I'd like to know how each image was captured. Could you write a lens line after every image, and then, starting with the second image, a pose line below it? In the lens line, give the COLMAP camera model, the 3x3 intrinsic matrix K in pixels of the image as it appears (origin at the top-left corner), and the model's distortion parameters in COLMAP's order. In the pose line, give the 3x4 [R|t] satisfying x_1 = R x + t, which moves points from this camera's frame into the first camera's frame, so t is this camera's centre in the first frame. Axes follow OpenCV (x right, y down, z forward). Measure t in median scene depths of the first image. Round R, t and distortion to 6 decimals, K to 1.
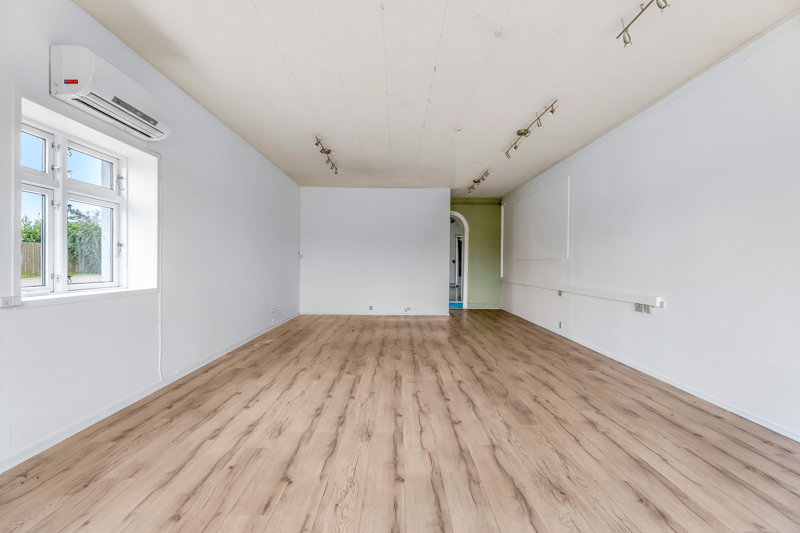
lens RADIAL K [[373.7, 0, 400.0], [0, 373.7, 266.5], [0, 0, 1]] dist [0.000036, -0.000012]
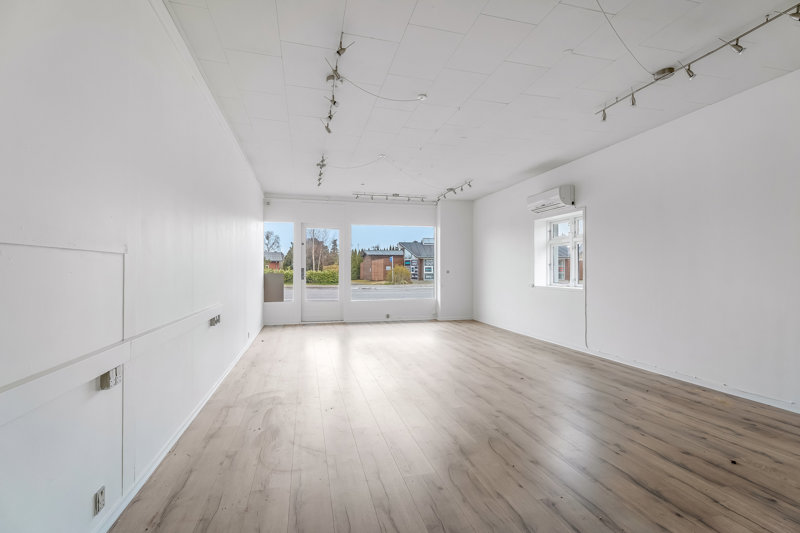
lens RADIAL K [[373.7, 0, 400.0], [0, 373.7, 266.5], [0, 0, 1]] dist [0.000036, -0.000012]
pose [[-0.972907, -0.012098, -0.230882, 0.413078], [-0.008840, 0.999846, -0.015140, -0.010505], [0.231030, -0.012689, -0.972864, 1.929574]]
